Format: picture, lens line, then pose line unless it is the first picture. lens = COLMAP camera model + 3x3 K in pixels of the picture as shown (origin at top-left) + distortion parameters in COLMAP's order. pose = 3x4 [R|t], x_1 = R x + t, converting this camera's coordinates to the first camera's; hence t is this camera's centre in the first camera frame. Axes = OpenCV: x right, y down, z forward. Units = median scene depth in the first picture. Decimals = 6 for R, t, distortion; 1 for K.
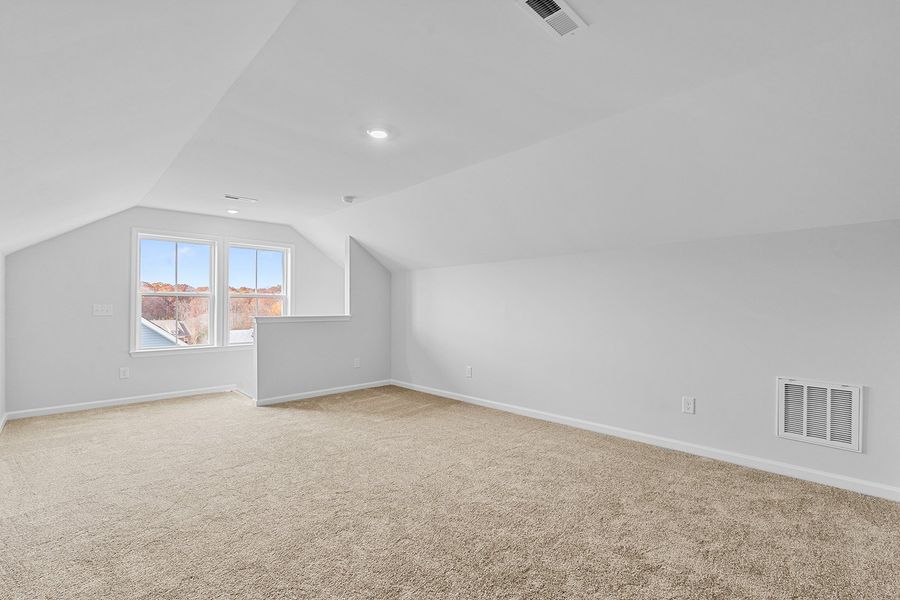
lens RADIAL K [[392.9, 0, 446.4], [0, 392.9, 301.8], [0, 0, 1]] dist [-0.014977, -0.000300]
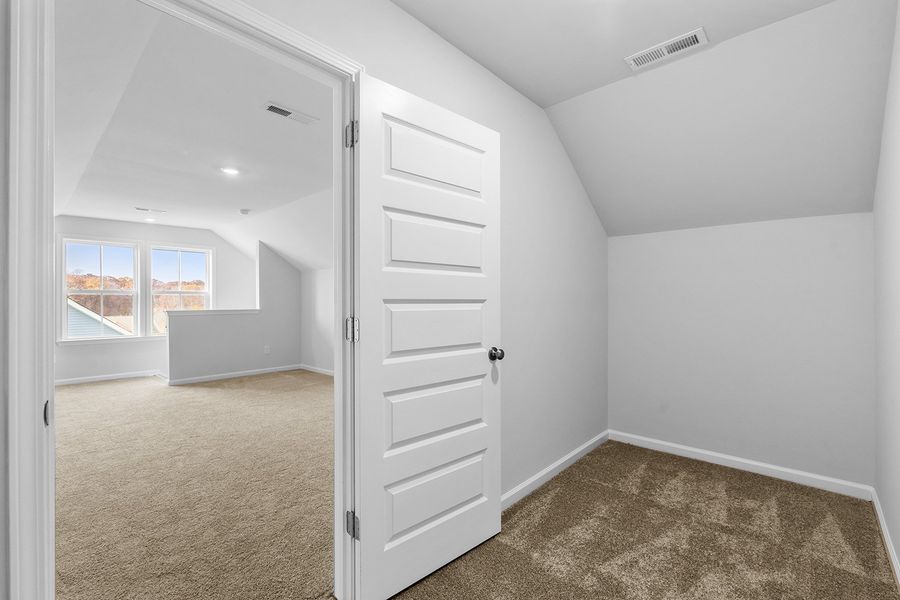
lens RADIAL K [[392.9, 0, 453.8], [0, 392.9, 299.9], [0, 0, 1]] dist [-0.014977, -0.000300]
pose [[0.998121, -0.003036, 0.061198, 0.275307], [0.002524, 0.999961, 0.008440, -0.000409], [-0.061221, -0.008270, 0.998090, -0.203926]]
